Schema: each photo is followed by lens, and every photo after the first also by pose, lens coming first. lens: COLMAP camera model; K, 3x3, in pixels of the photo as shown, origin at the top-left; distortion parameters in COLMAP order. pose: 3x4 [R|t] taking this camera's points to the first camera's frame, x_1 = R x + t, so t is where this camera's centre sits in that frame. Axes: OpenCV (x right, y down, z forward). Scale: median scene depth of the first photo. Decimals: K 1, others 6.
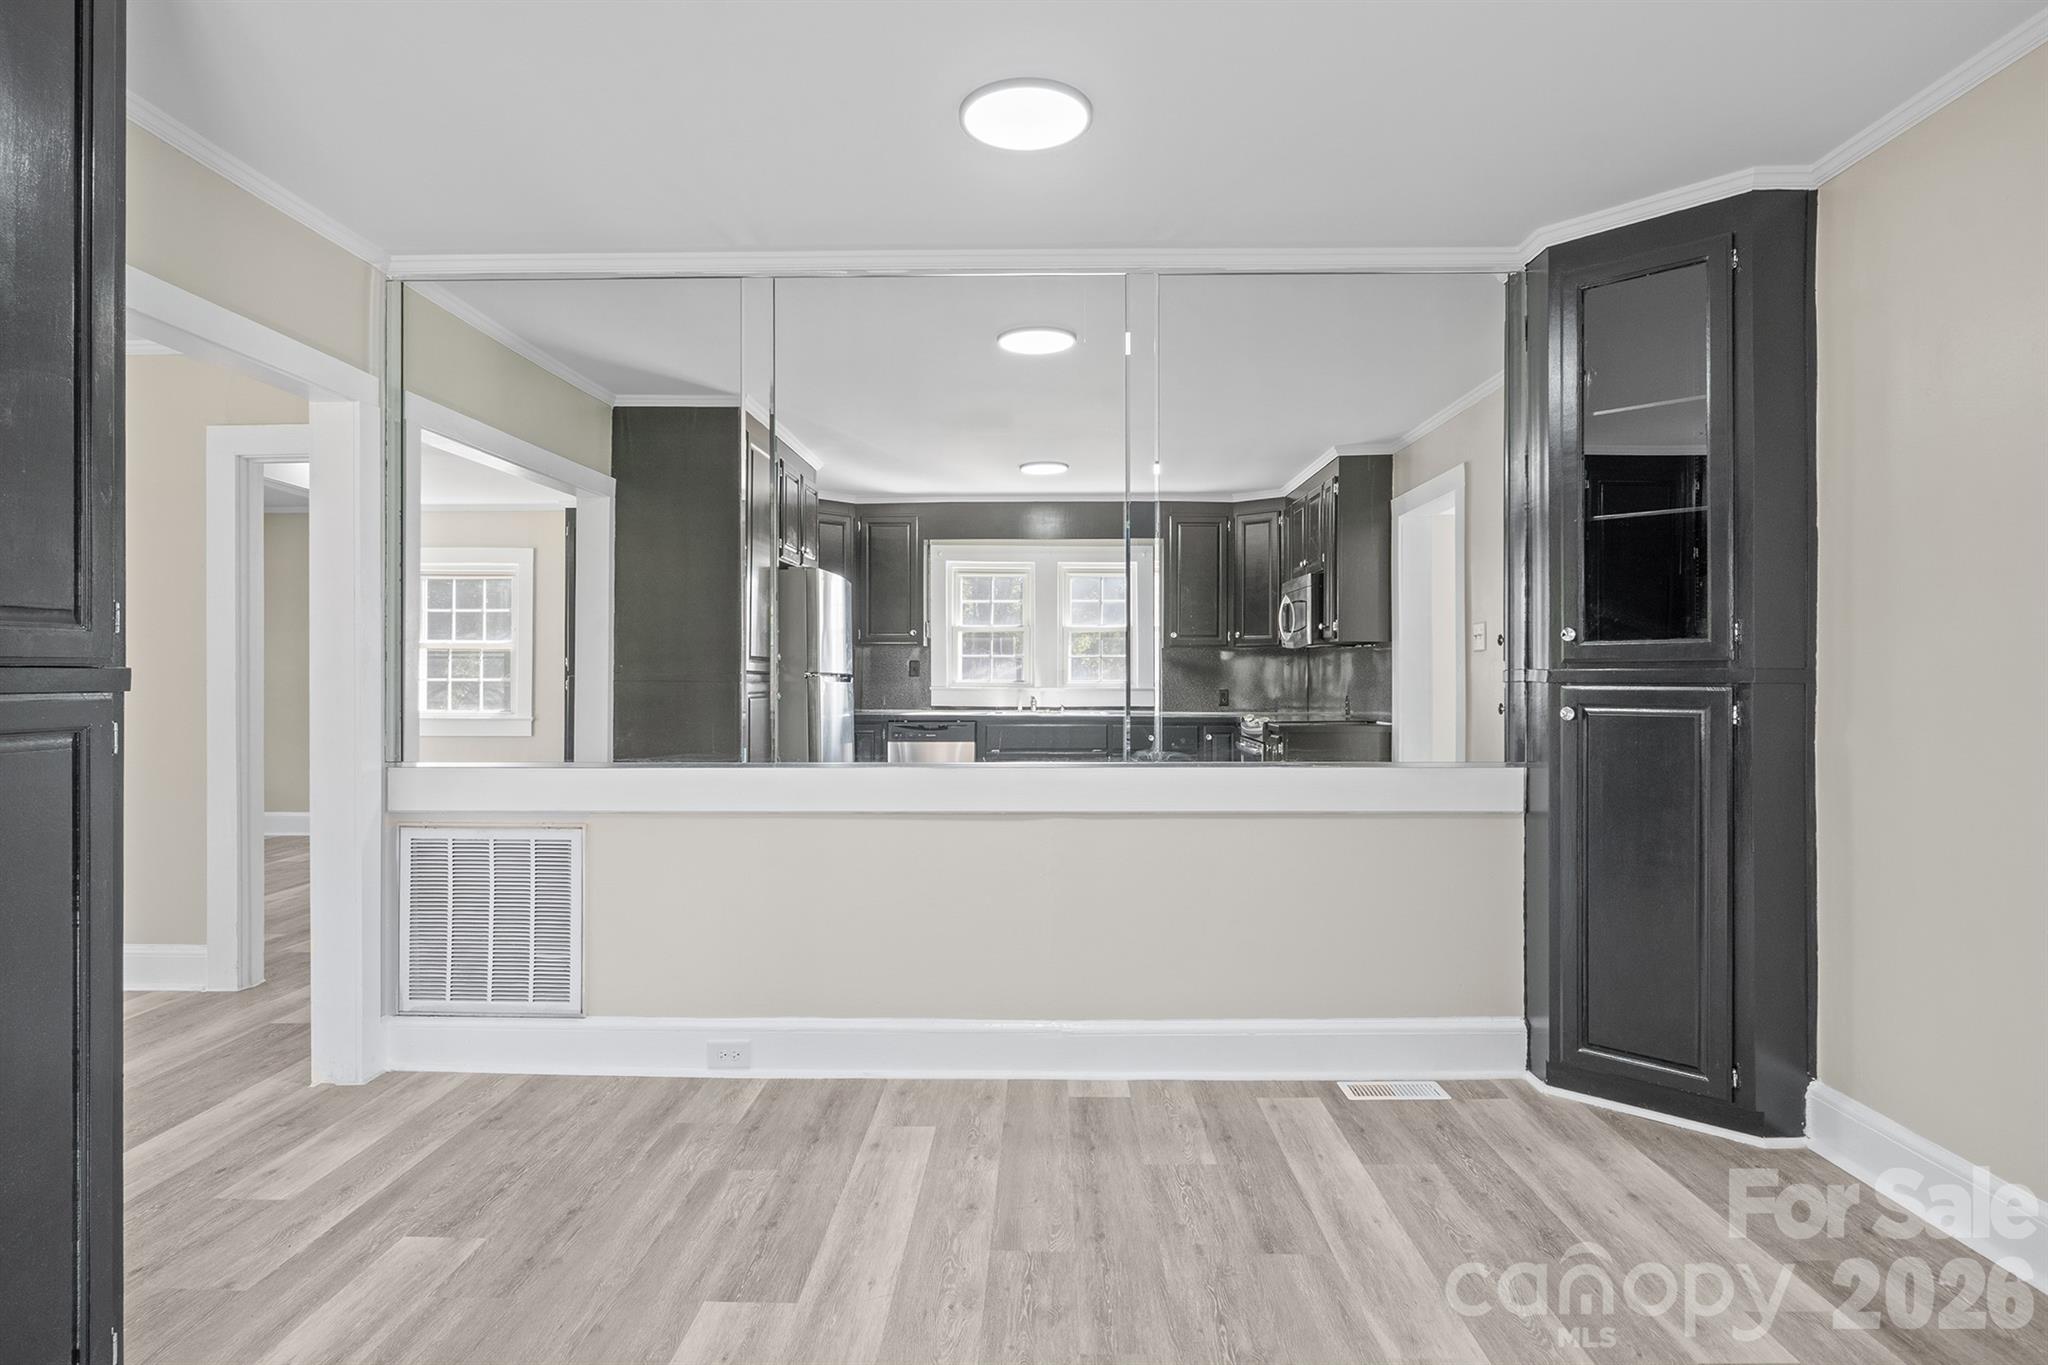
lens RADIAL K [[1119.6, 0, 1024.0], [0, 1119.6, 682.5], [0, 0, 1]] dist [-0.004081, -0.000593]
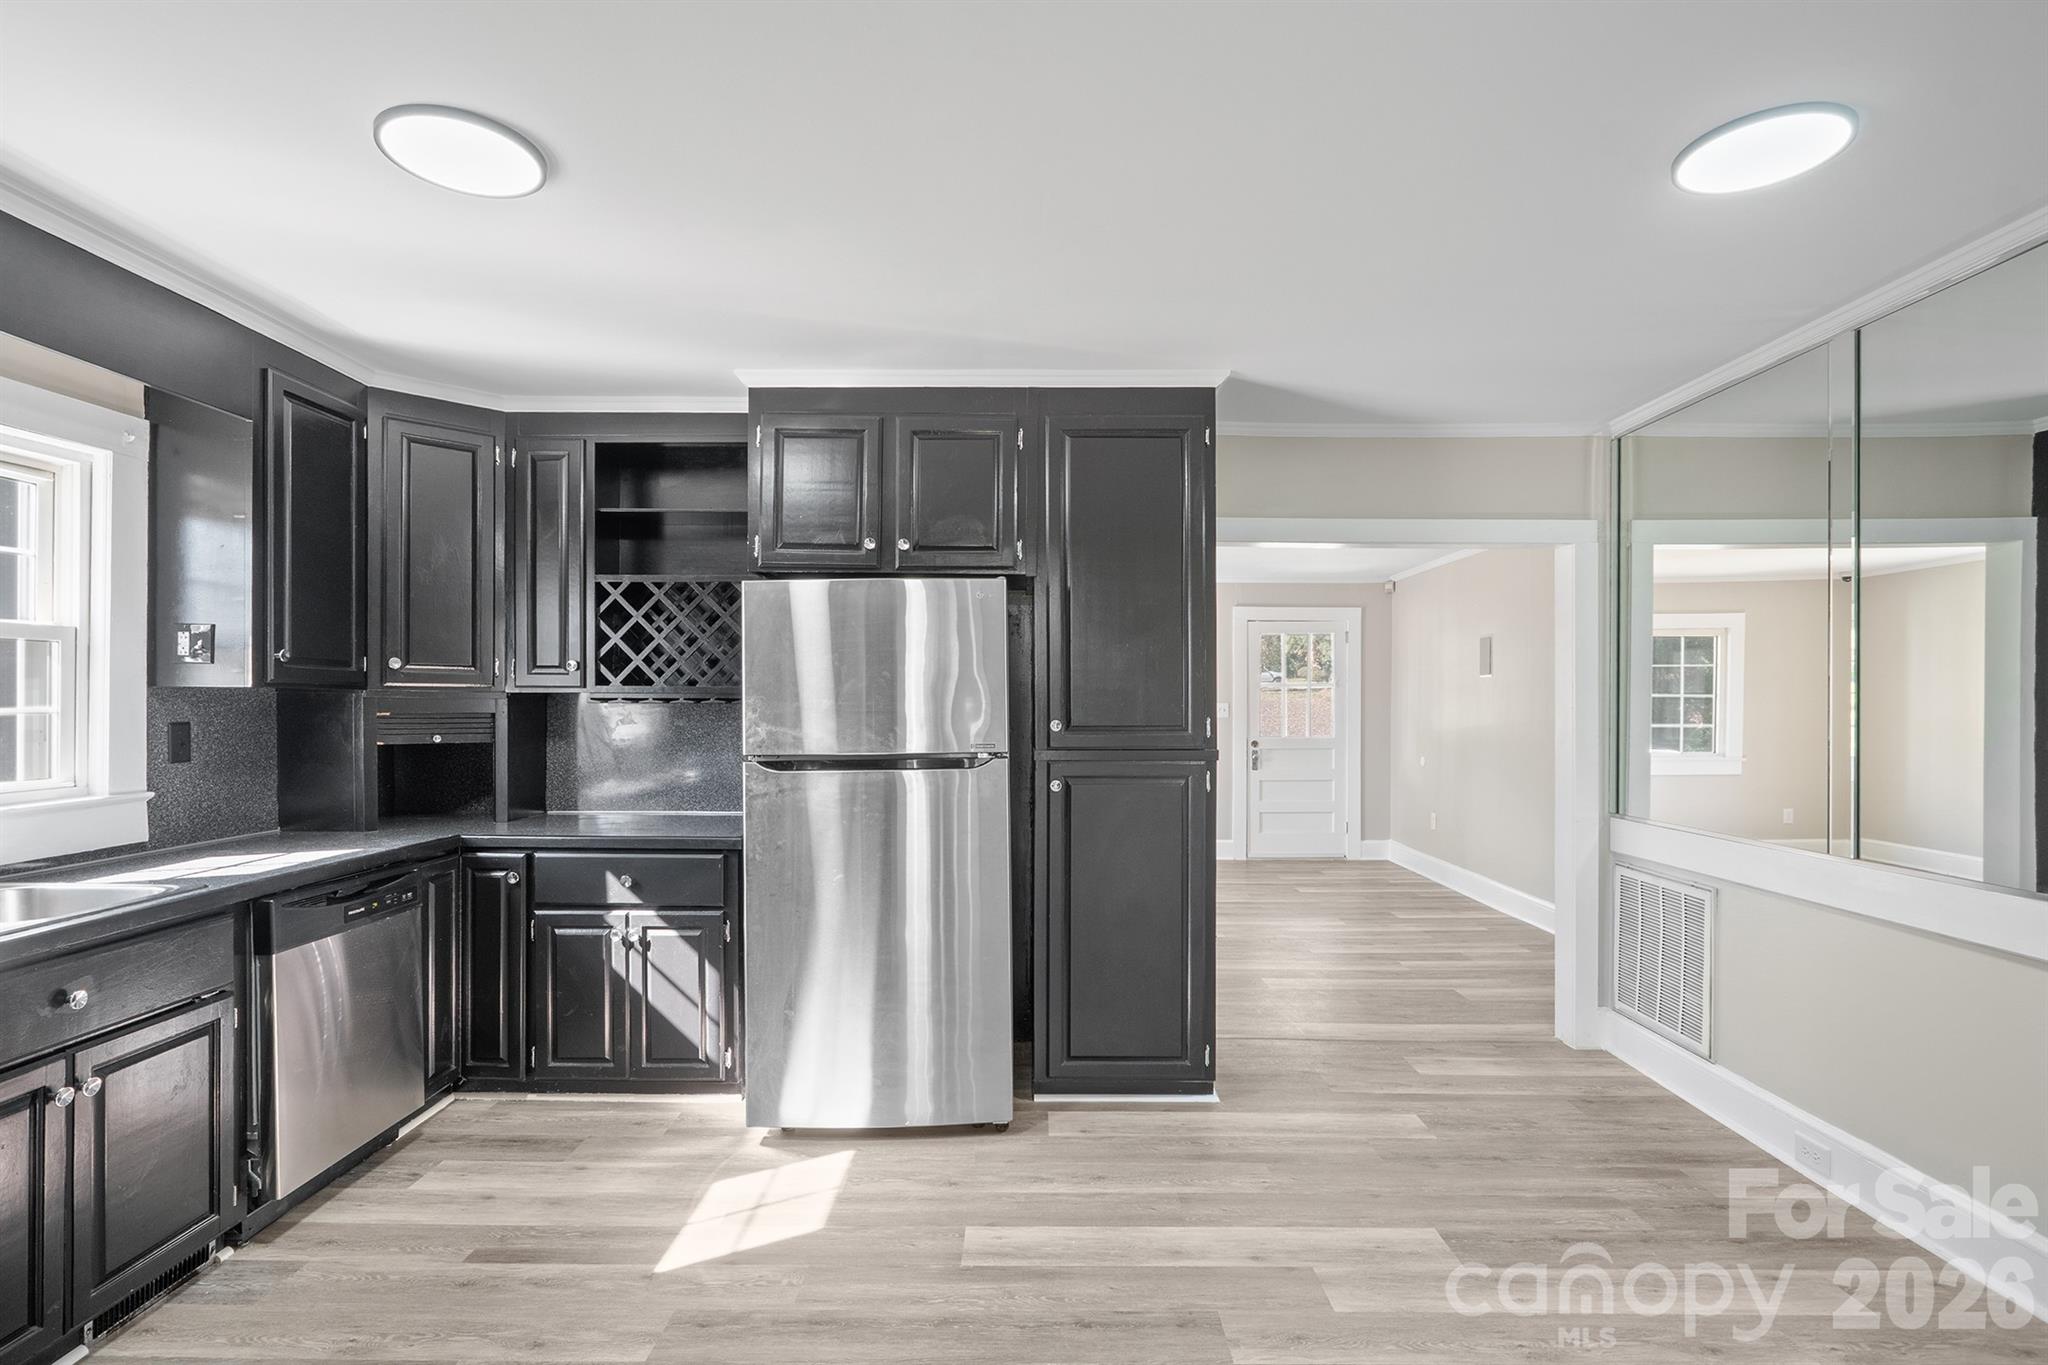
lens RADIAL K [[1000.5, 0, 1023.4], [0, 1000.5, 710.7], [0, 0, 1]] dist [-0.004347, 0.000113]
pose [[0.009799, 0.008104, -0.999919, 0.592672], [-0.006033, 0.999949, 0.008045, -0.052901], [0.999934, 0.005954, 0.009848, 0.314081]]
